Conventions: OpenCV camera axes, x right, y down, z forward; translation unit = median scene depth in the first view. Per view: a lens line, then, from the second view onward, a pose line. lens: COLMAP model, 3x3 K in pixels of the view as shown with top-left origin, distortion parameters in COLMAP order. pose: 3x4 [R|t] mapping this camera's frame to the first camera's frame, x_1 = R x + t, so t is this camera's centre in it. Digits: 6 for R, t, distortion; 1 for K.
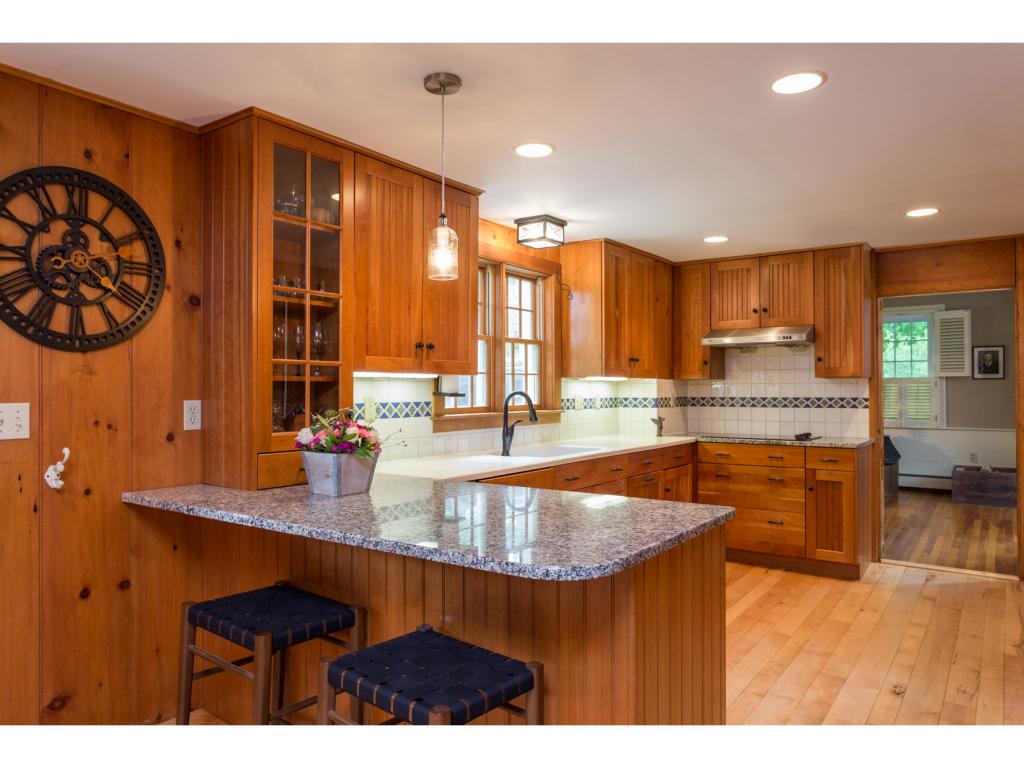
lens RADIAL K [[689.3, 0, 511.9], [0, 689.3, 390.6], [0, 0, 1]] dist [-0.003768, 0.000386]
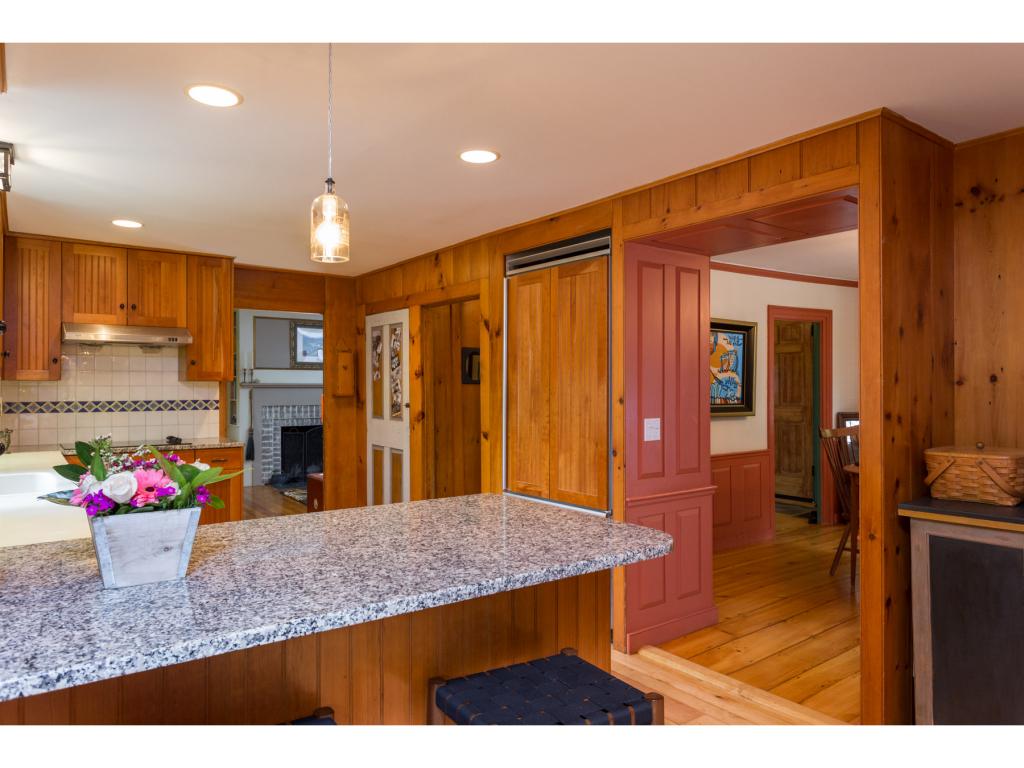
lens RADIAL K [[665.9, 0, 514.4], [0, 665.9, 380.5], [0, 0, 1]] dist [-0.014984, 0.005016]
pose [[0.314670, 0.012470, 0.949119, -0.338114], [-0.001194, 0.999918, -0.012741, -0.007394], [-0.949200, 0.002876, 0.314659, 0.248189]]
